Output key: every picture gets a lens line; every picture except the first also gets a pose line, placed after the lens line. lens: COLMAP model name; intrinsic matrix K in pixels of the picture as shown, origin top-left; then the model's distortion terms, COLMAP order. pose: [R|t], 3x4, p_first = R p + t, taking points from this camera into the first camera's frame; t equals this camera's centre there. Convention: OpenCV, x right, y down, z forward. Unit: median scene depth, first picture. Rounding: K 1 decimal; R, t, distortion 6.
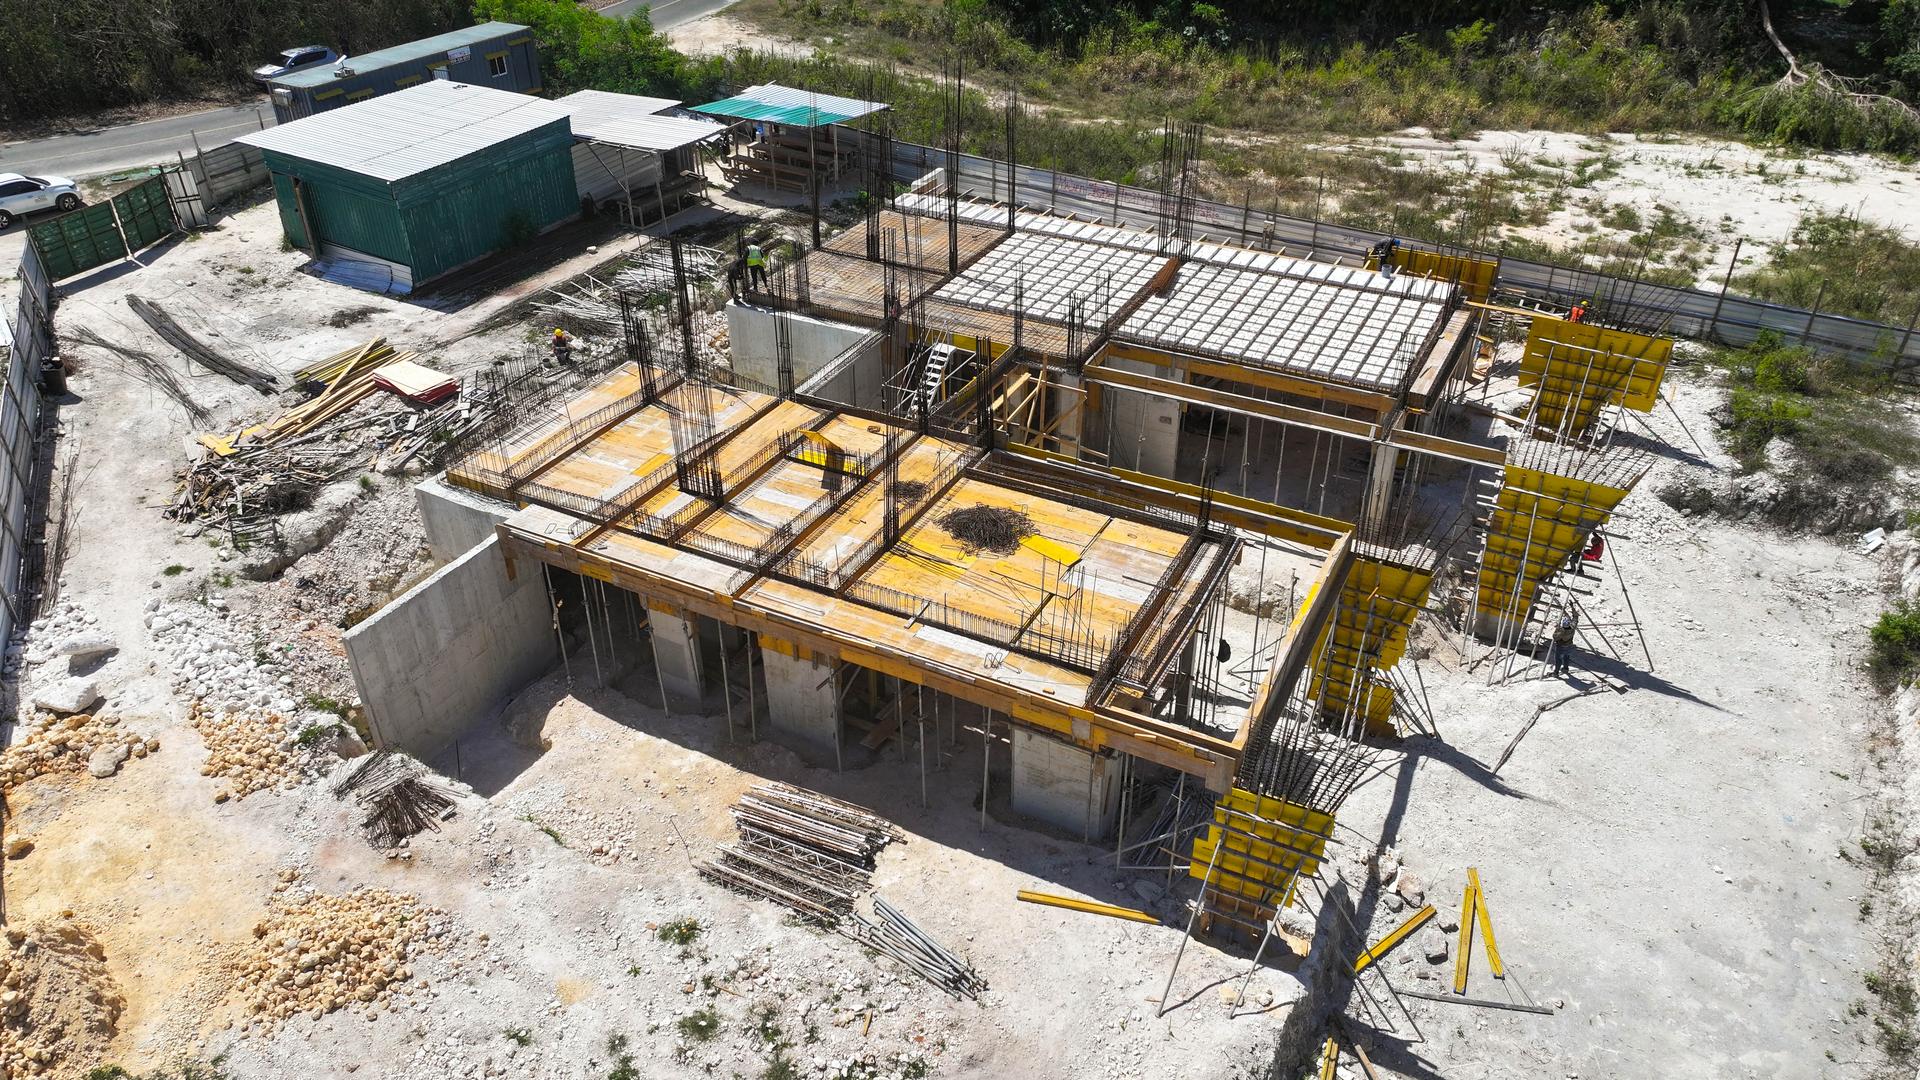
lens RADIAL K [[1345.4, 0, 968.1], [0, 1345.4, 533.3], [0, 0, 1]] dist [0.000482, 0.012802]
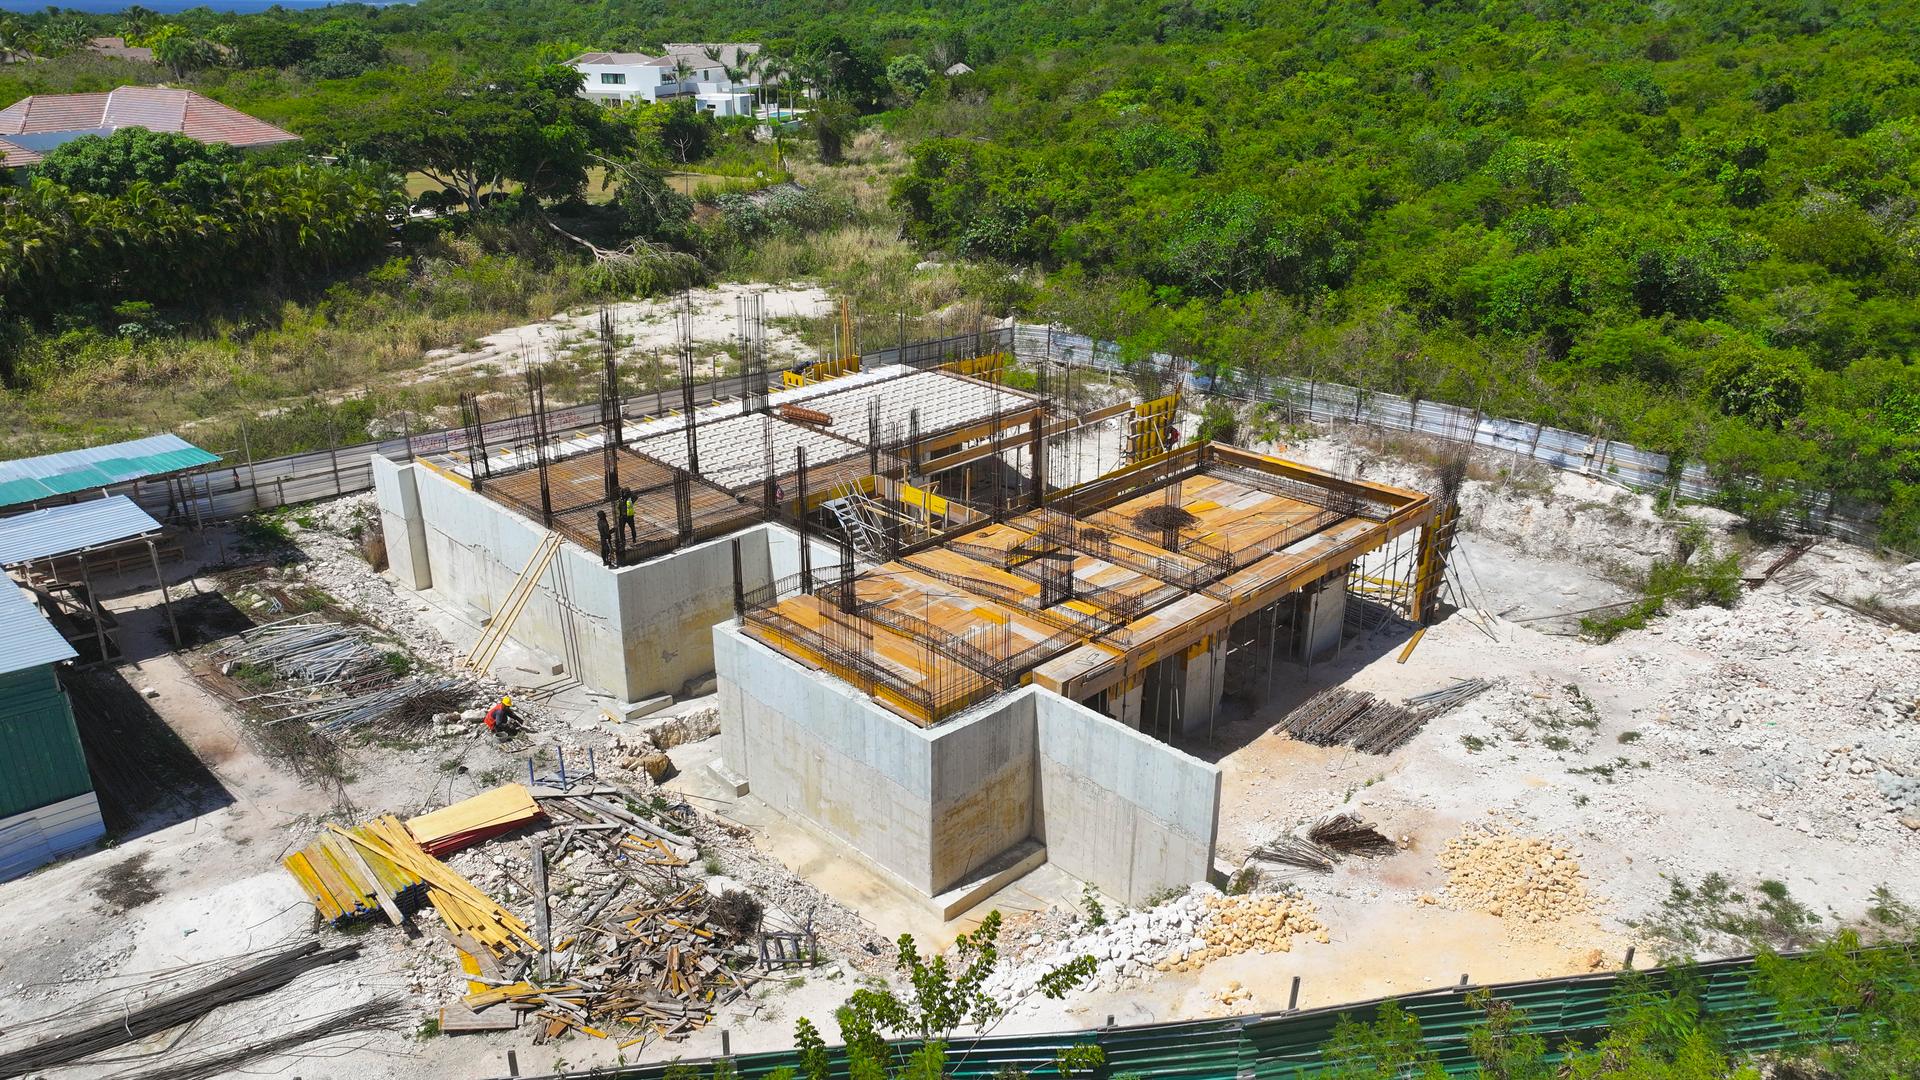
lens RADIAL K [[1346.6, 0, 967.2], [0, 1346.6, 532.1], [0, 0, 1]] dist [-0.002475, 0.018214]
pose [[0.306908, -0.343395, 0.887630, -0.940293], [0.507013, 0.848275, 0.152864, -0.225676], [-0.805447, 0.403125, 0.434448, 0.444263]]
